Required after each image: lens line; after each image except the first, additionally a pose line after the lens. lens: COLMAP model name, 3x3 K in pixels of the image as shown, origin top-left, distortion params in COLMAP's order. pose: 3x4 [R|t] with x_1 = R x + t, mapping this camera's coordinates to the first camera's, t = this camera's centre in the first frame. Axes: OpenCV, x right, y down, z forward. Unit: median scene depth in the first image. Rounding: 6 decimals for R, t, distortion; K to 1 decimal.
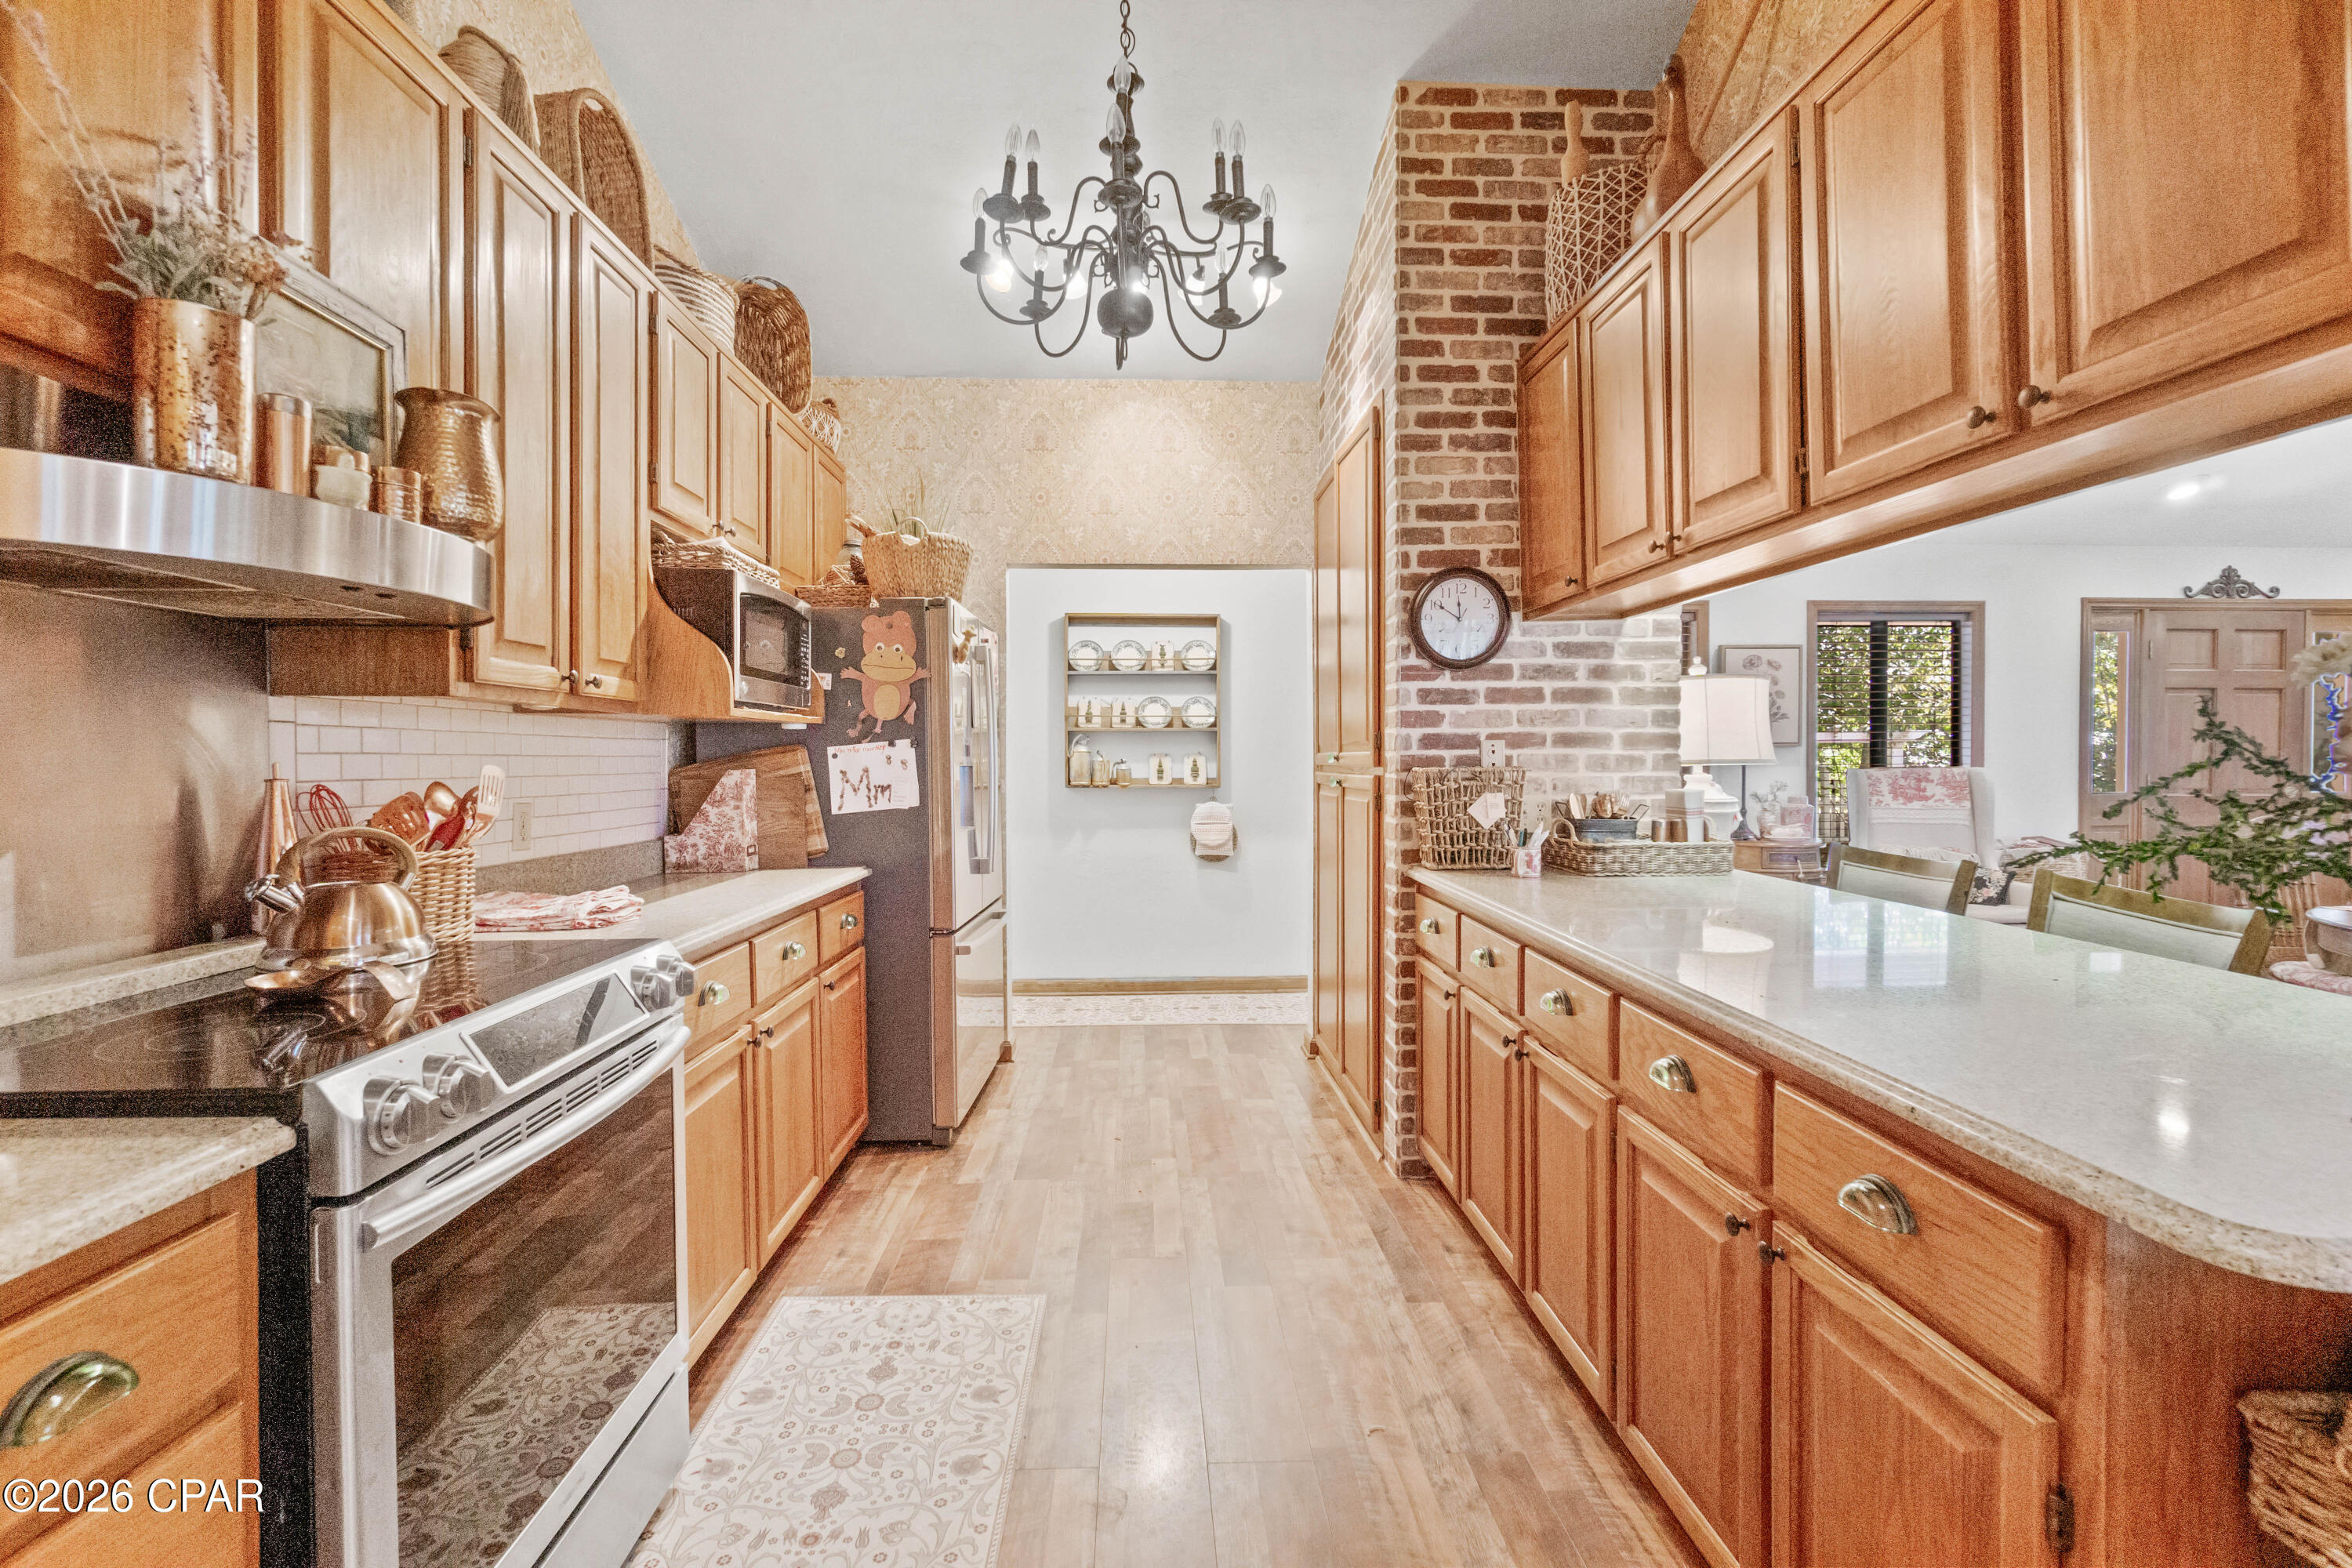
lens RADIAL K [[1016.6, 0, 1164.0], [0, 1016.6, 768.6], [0, 0, 1]] dist [-0.007275, 0.002816]
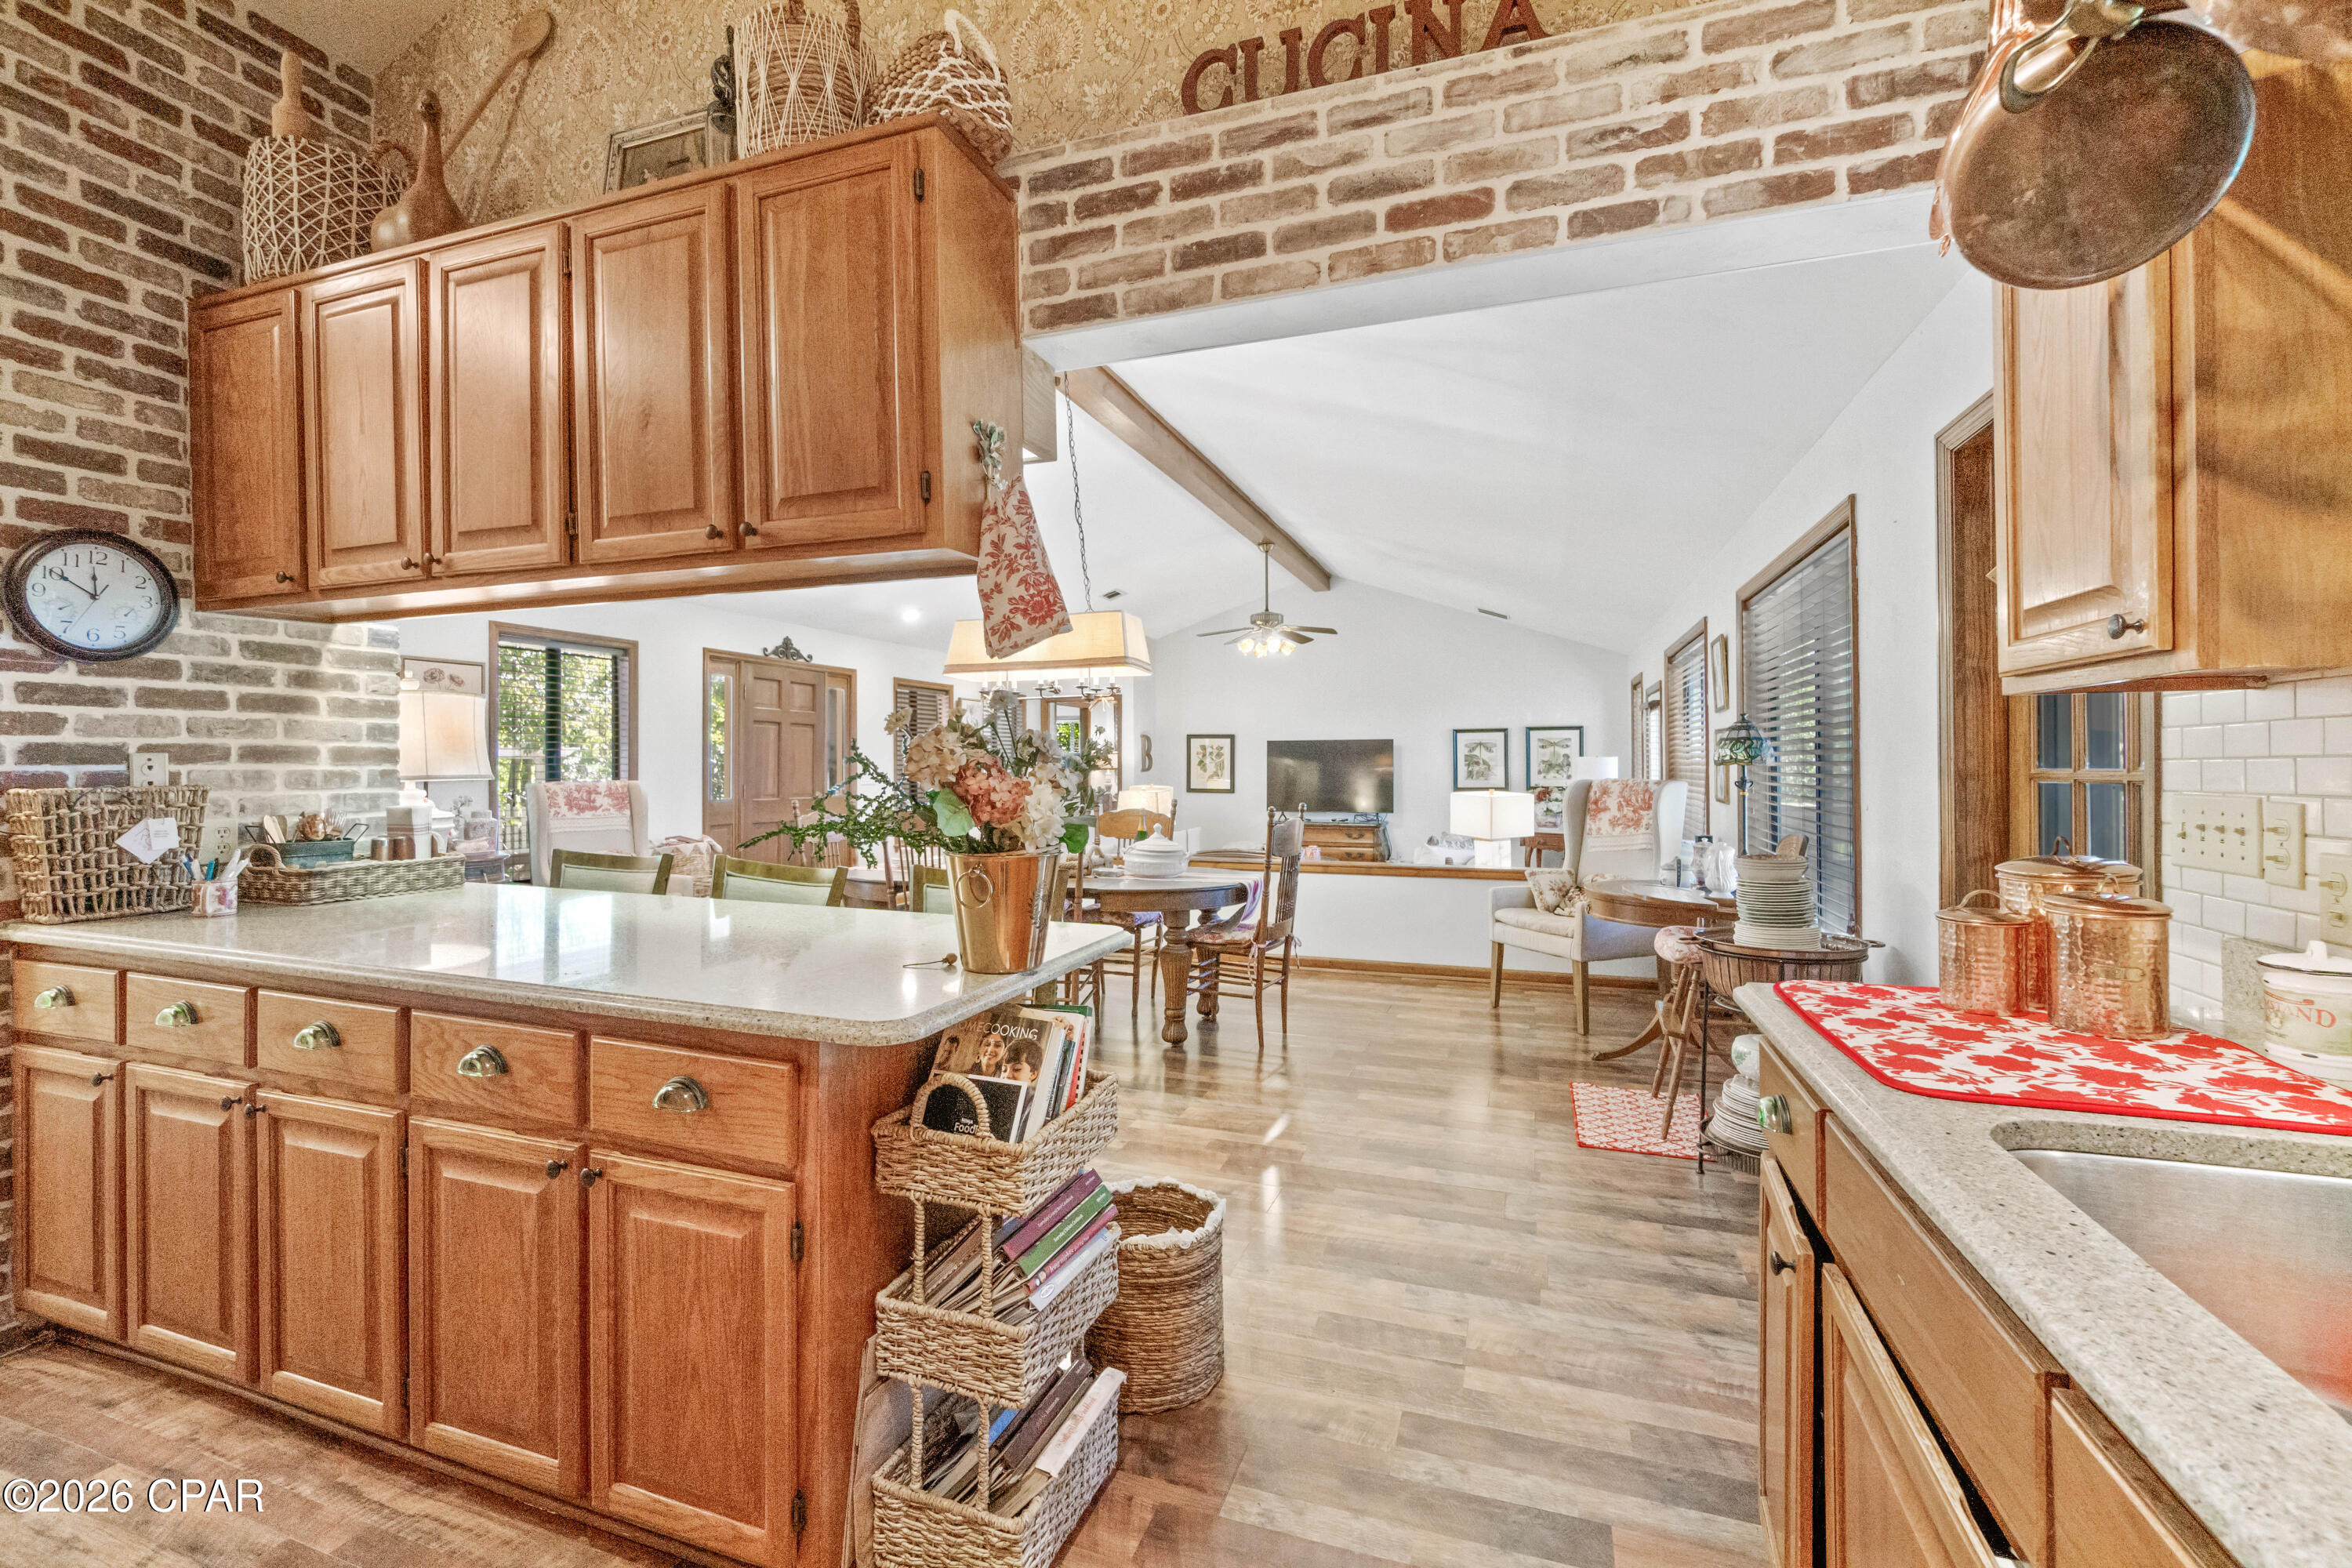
lens RADIAL K [[1016.6, 0, 1172.2], [0, 1016.6, 764.6], [0, 0, 1]] dist [-0.007275, 0.002816]
pose [[0.373665, 0.003819, 0.927556, -0.121016], [0.013464, 0.999864, -0.009541, -0.000351], [-0.927466, 0.016054, 0.373562, -0.053439]]
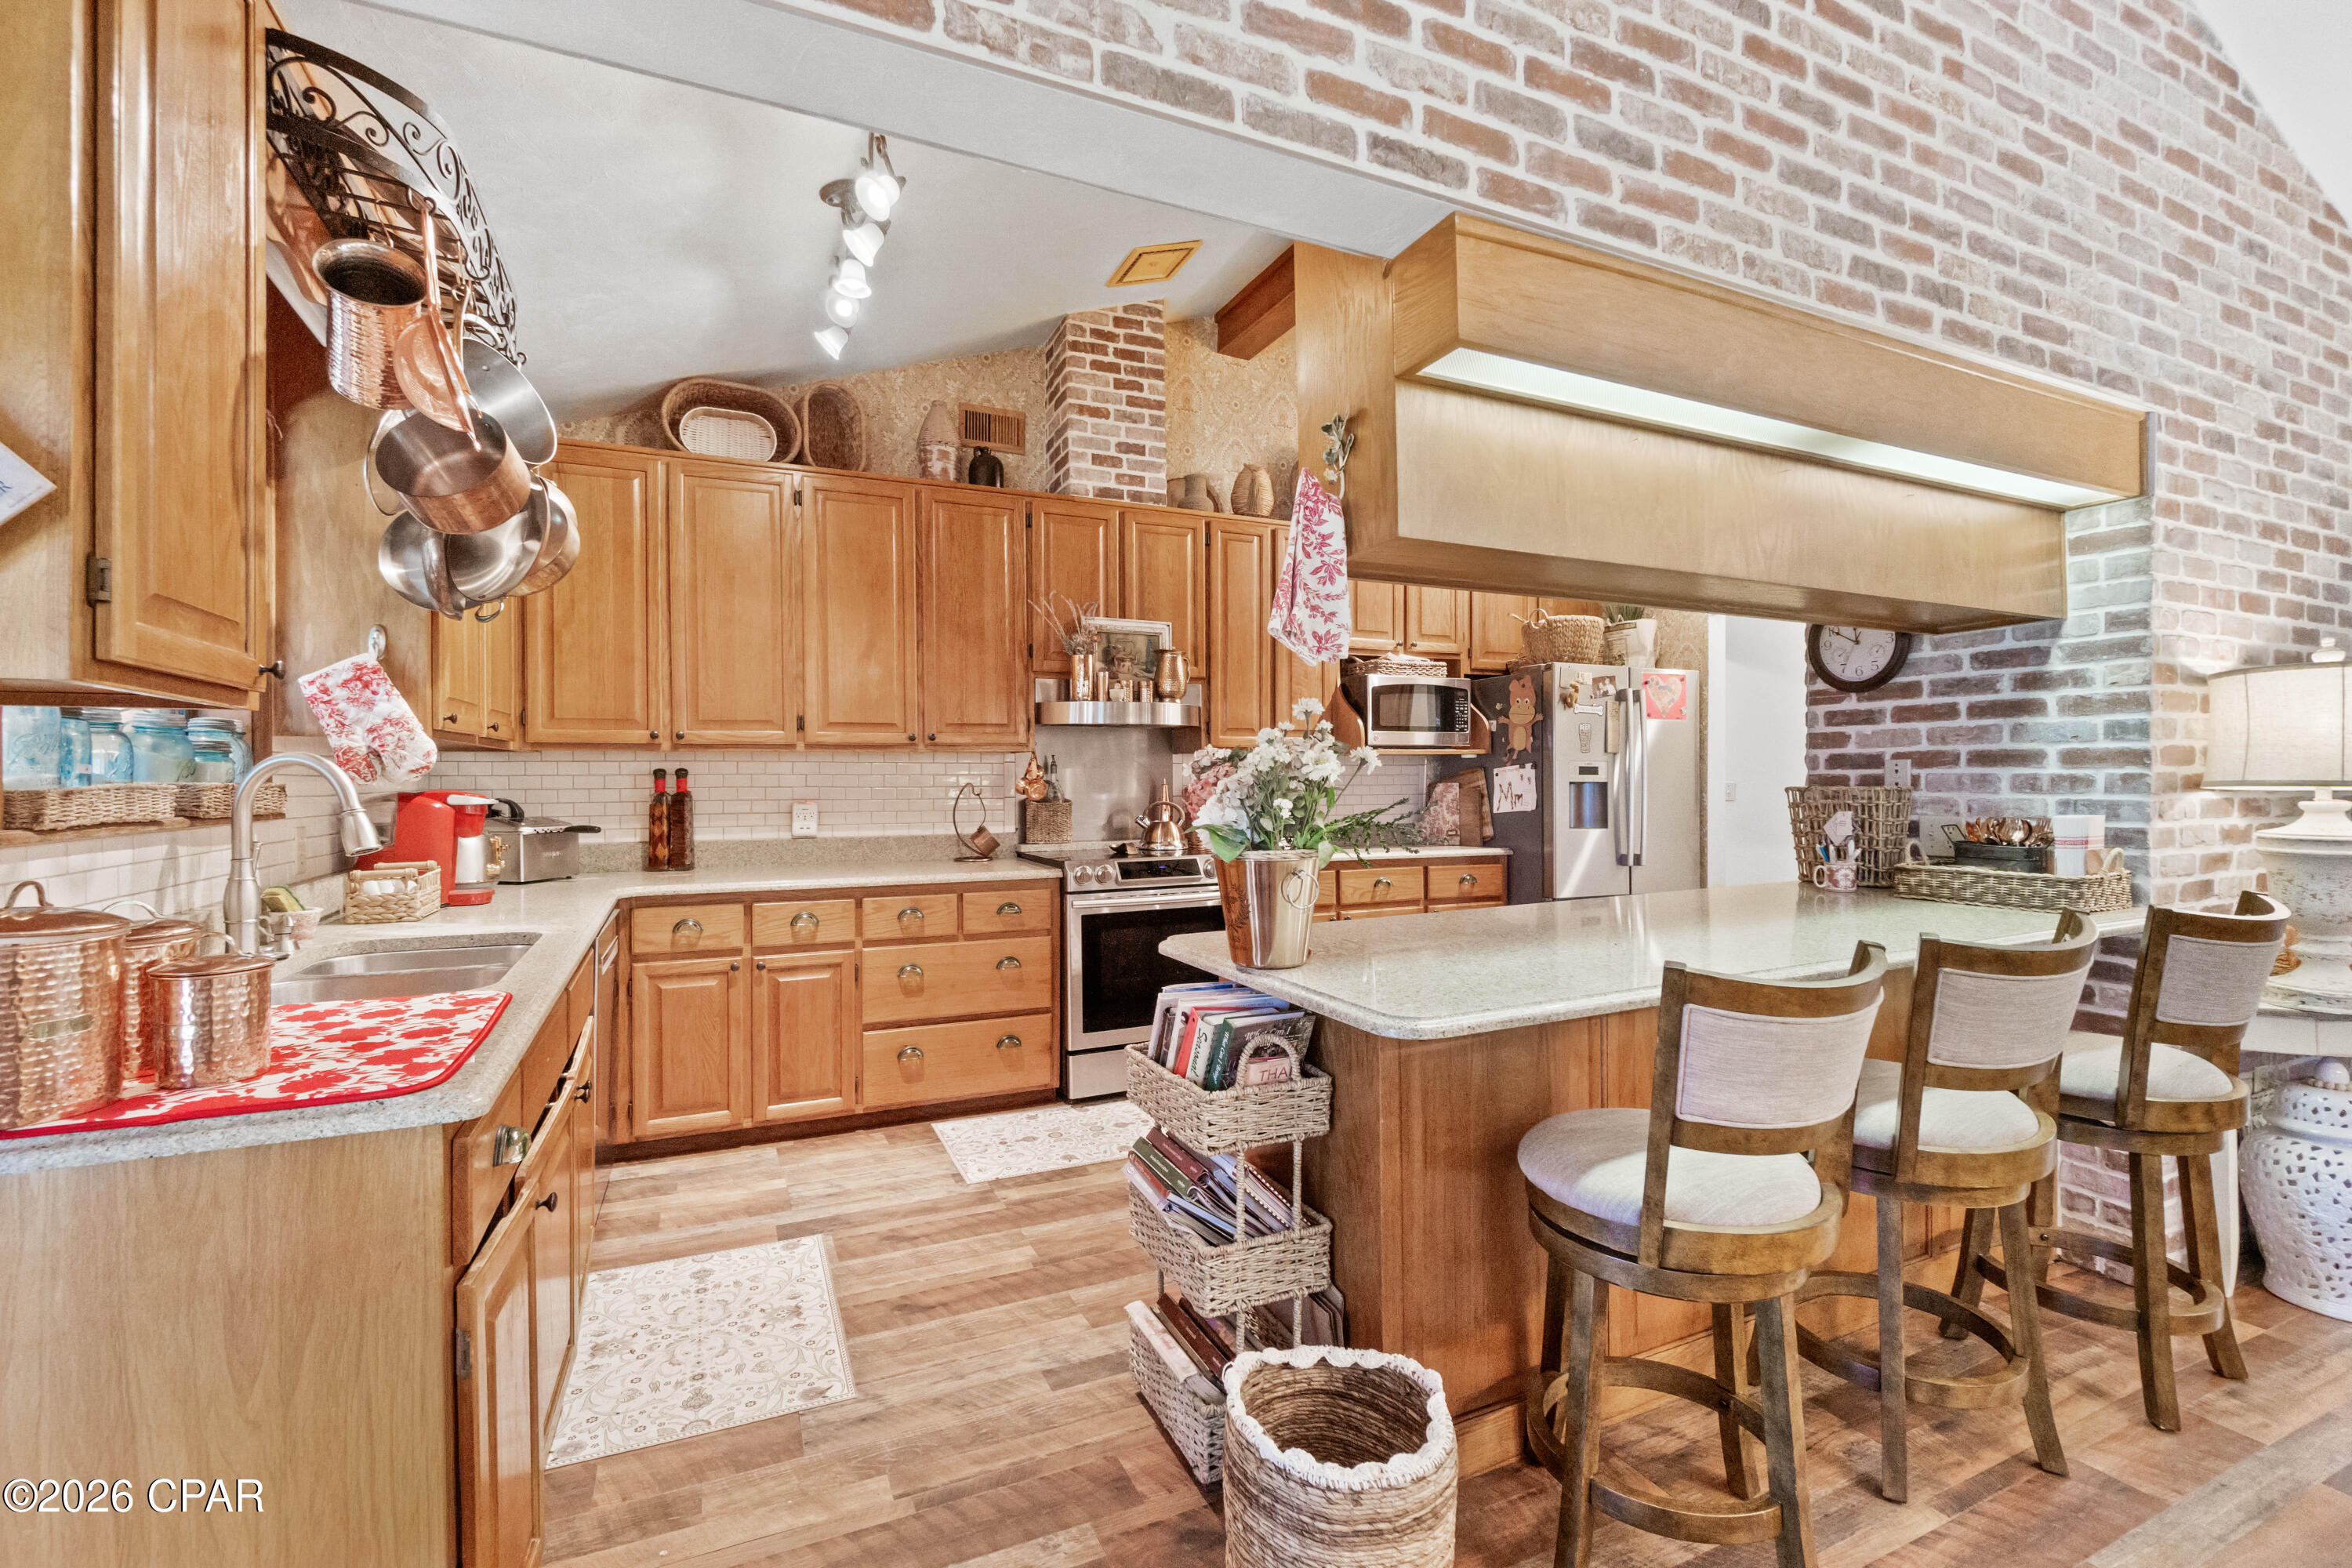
lens RADIAL K [[1016.6, 0, 1172.6], [0, 1016.6, 781.3], [0, 0, 1]] dist [-0.007275, 0.002816]
pose [[0.382764, 0.006971, -0.923820, 0.997358], [-0.013031, 0.999913, 0.002147, 0.000221], [0.923754, 0.011217, 0.382822, -0.031488]]
